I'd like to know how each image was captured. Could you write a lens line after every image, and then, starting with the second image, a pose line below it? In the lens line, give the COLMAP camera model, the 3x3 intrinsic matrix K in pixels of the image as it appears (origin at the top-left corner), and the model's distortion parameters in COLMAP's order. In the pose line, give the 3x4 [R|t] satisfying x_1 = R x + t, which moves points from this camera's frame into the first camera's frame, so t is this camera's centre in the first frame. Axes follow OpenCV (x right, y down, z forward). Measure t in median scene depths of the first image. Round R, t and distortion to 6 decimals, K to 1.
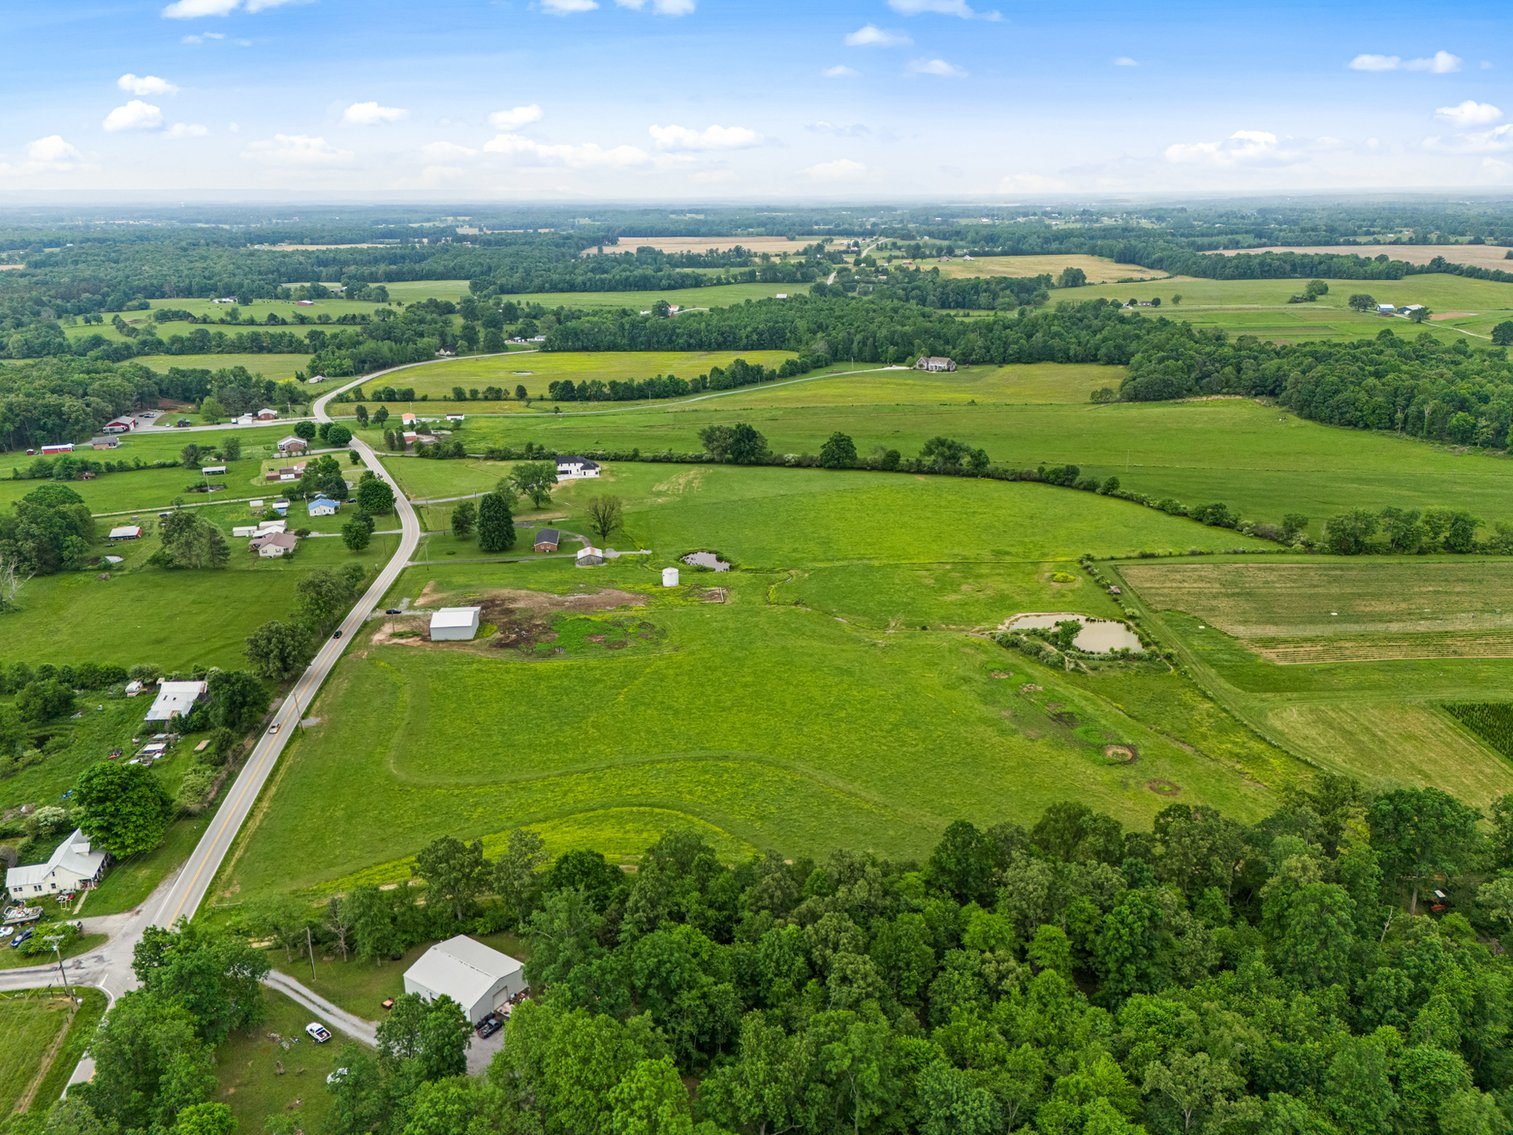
lens RADIAL K [[1122.2, 0, 759.9], [0, 1122.2, 596.0], [0, 0, 1]] dist [0.086118, -0.098552]
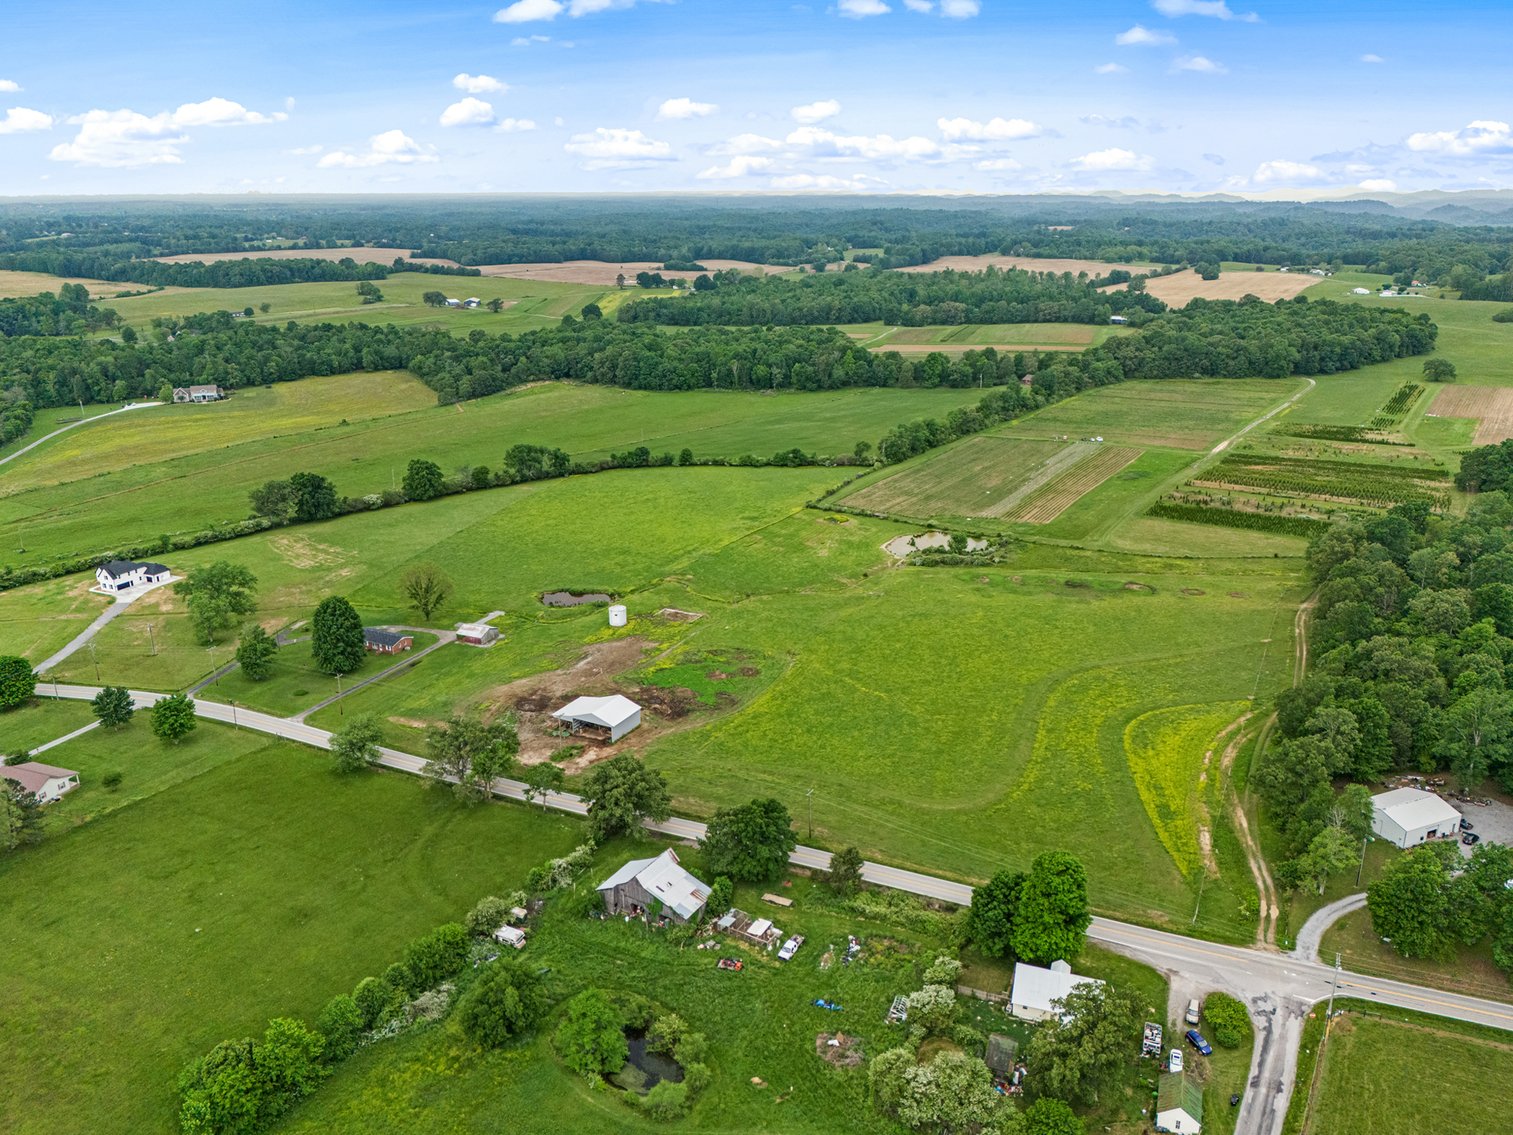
lens RADIAL K [[1137.6, 0, 761.8], [0, 1137.6, 565.3], [0, 0, 1]] dist [0.094827, -0.116283]
pose [[0.550499, -0.256898, 0.794326, -0.400151], [0.283897, 0.952378, 0.111263, -0.067555], [-0.785082, 0.164257, 0.597215, 0.187621]]
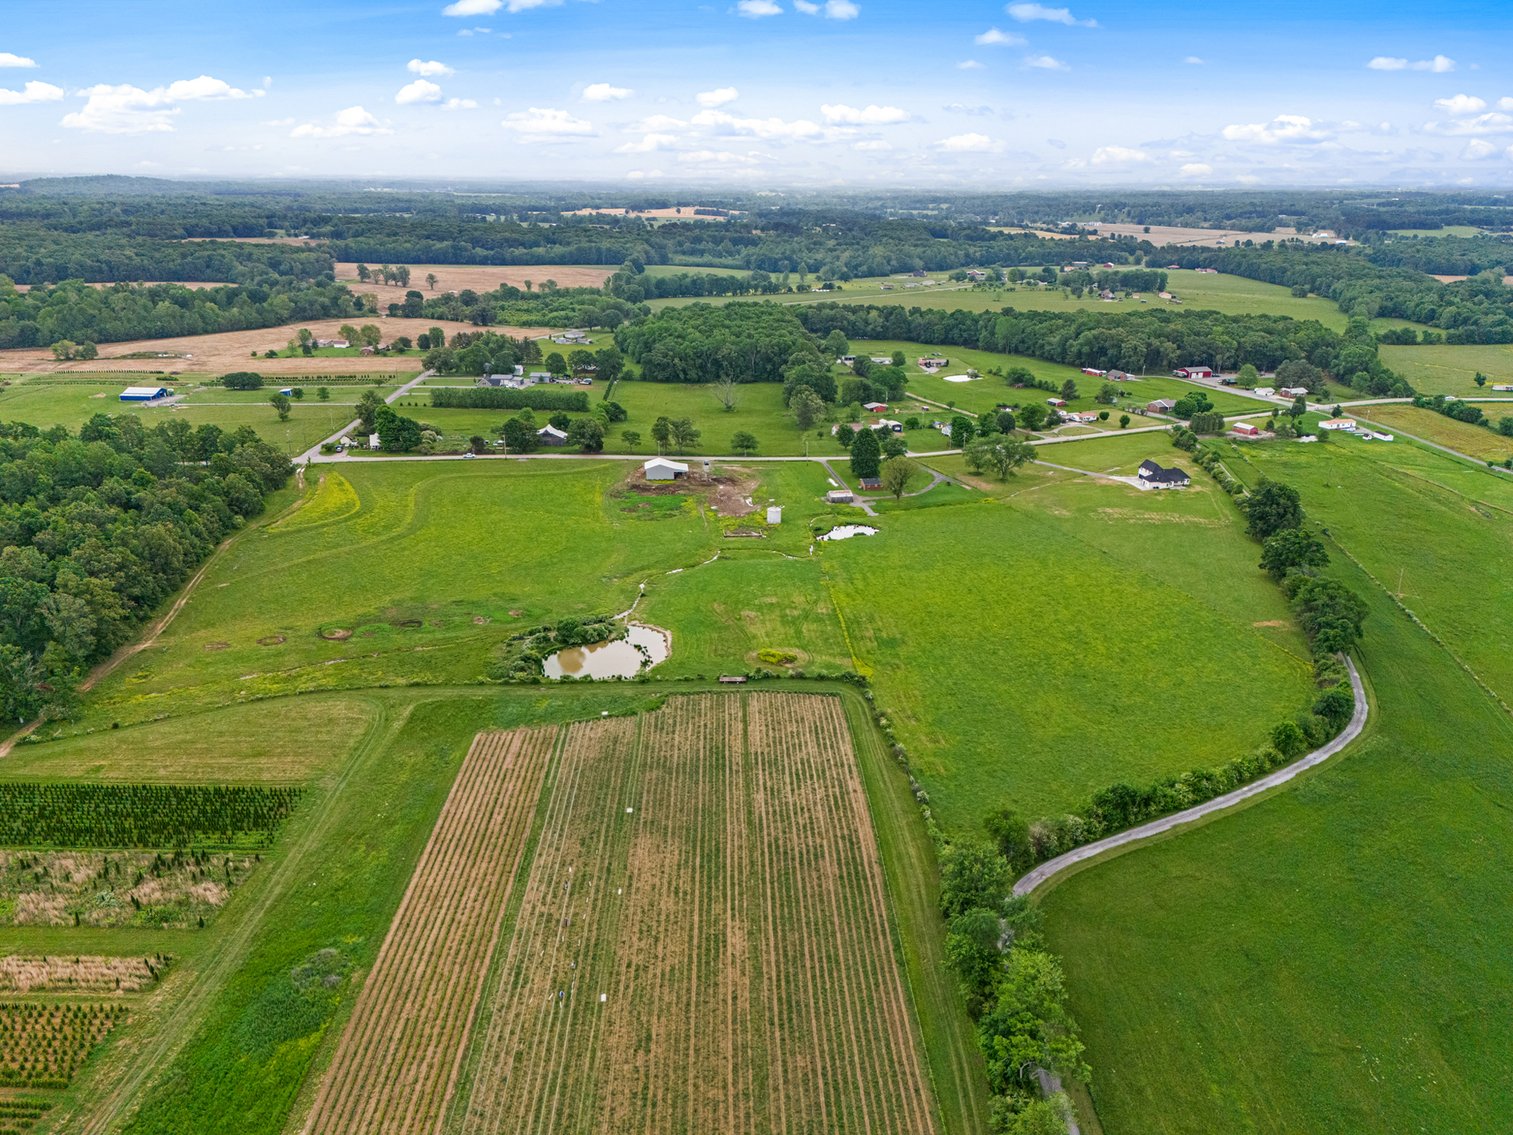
lens RADIAL K [[1106.0, 0, 756.2], [0, 1106.0, 570.7], [0, 0, 1]] dist [0.086358, -0.096700]
pose [[0.015693, 0.347227, -0.937650, 0.528919], [-0.343900, 0.882427, 0.321022, -0.171433], [0.938875, 0.317420, 0.133259, 0.460255]]
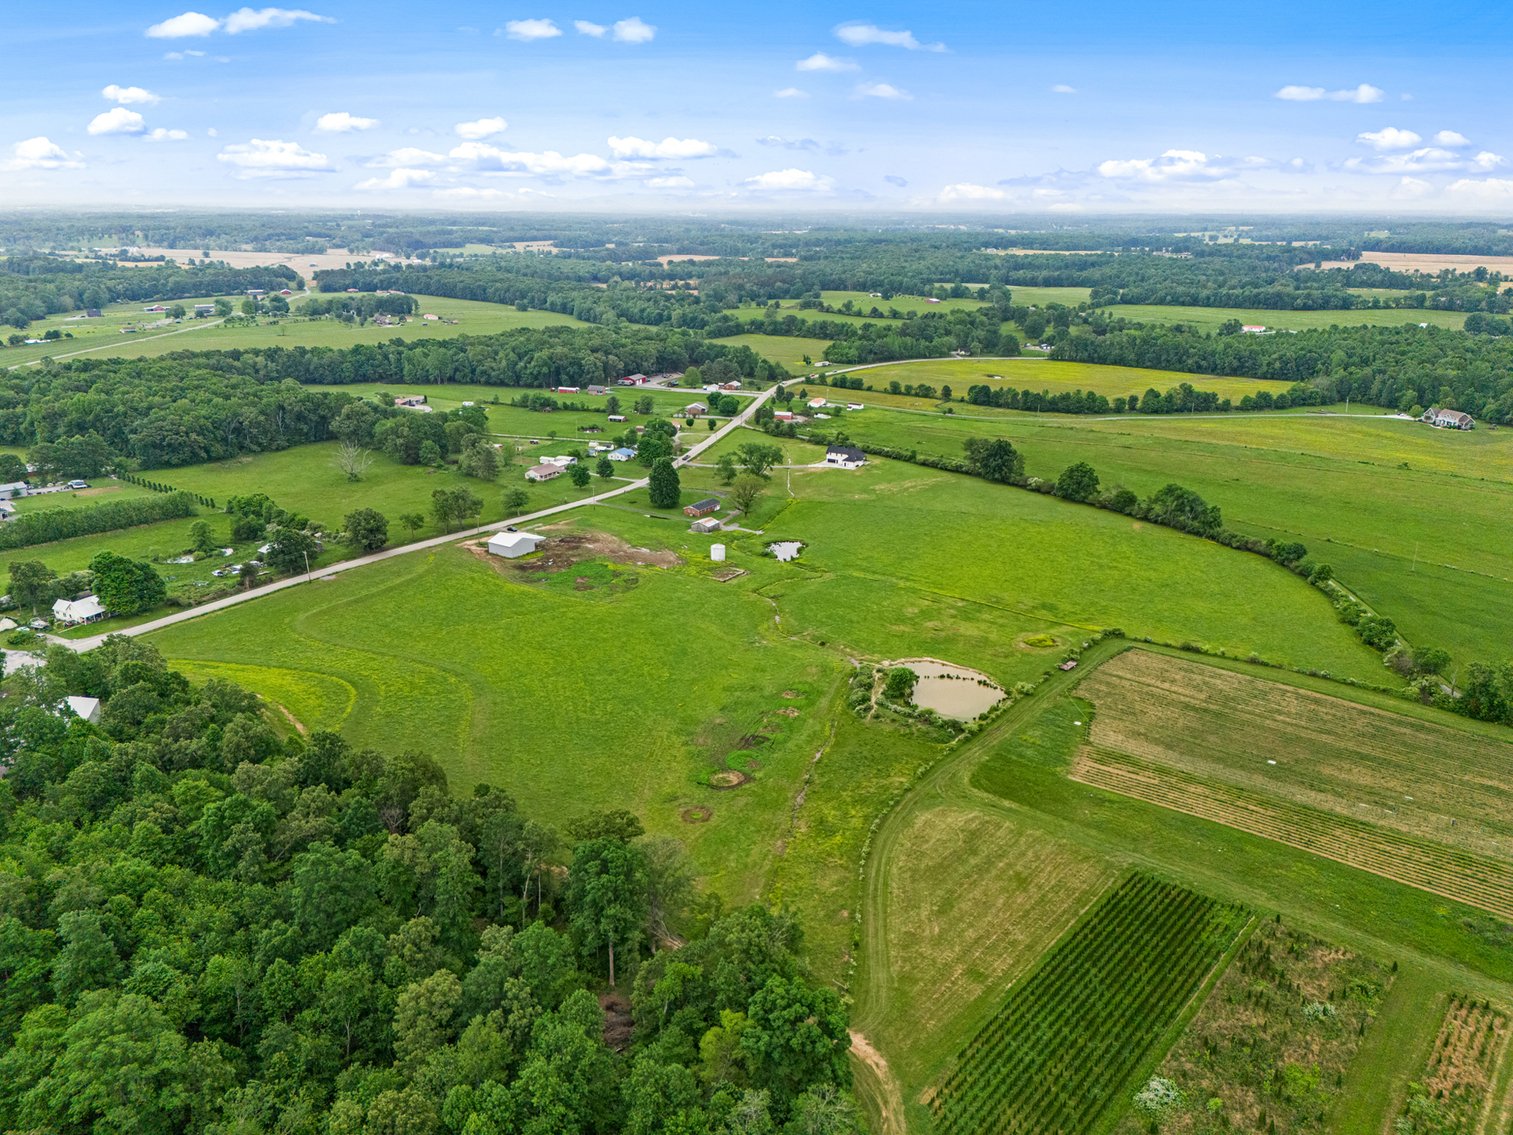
lens RADIAL K [[1106.0, 0, 756.2], [0, 1106.0, 570.7], [0, 0, 1]] dist [0.086358, -0.096700]
pose [[0.775209, 0.213894, -0.594391, 0.323504], [-0.226764, 0.972441, 0.054189, -0.035988], [0.589601, 0.092779, 0.802348, 0.081300]]
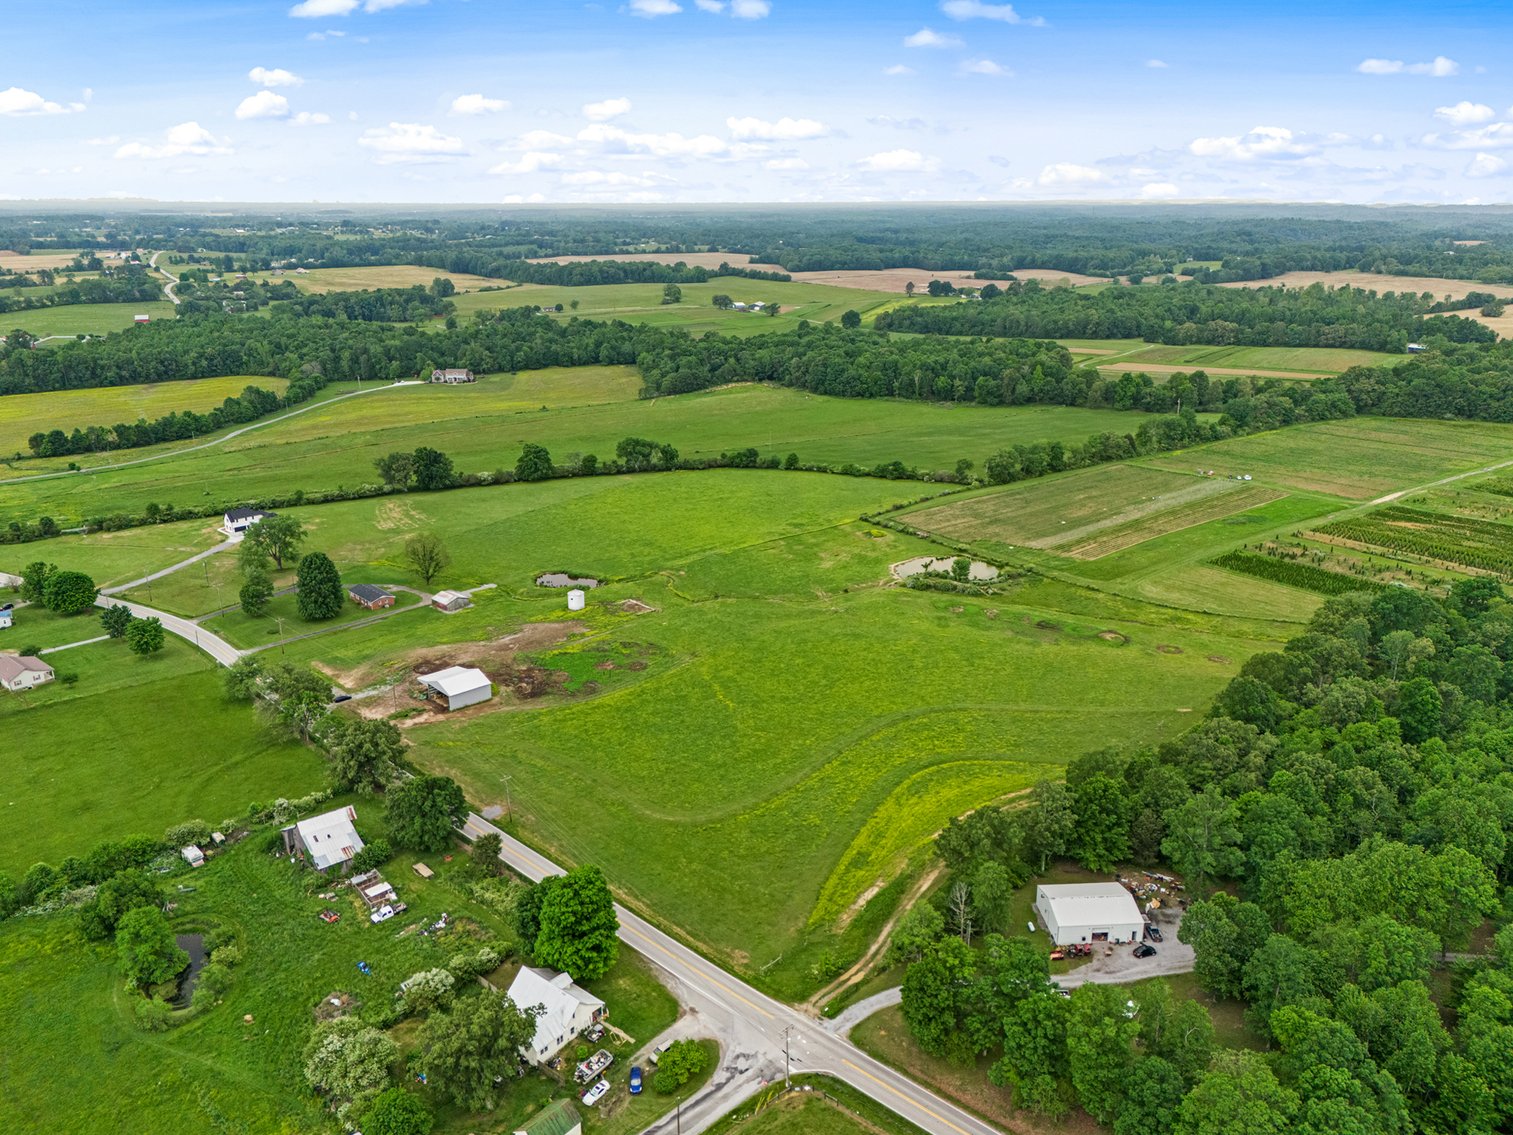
lens RADIAL K [[1109.8, 0, 763.5], [0, 1109.8, 595.5], [0, 0, 1]] dist [0.083331, -0.092075]
pose [[0.792398, -0.196787, 0.577390, -0.273238], [0.200117, 0.978013, 0.058692, -0.023900], [-0.576245, 0.069038, 0.814356, 0.066226]]
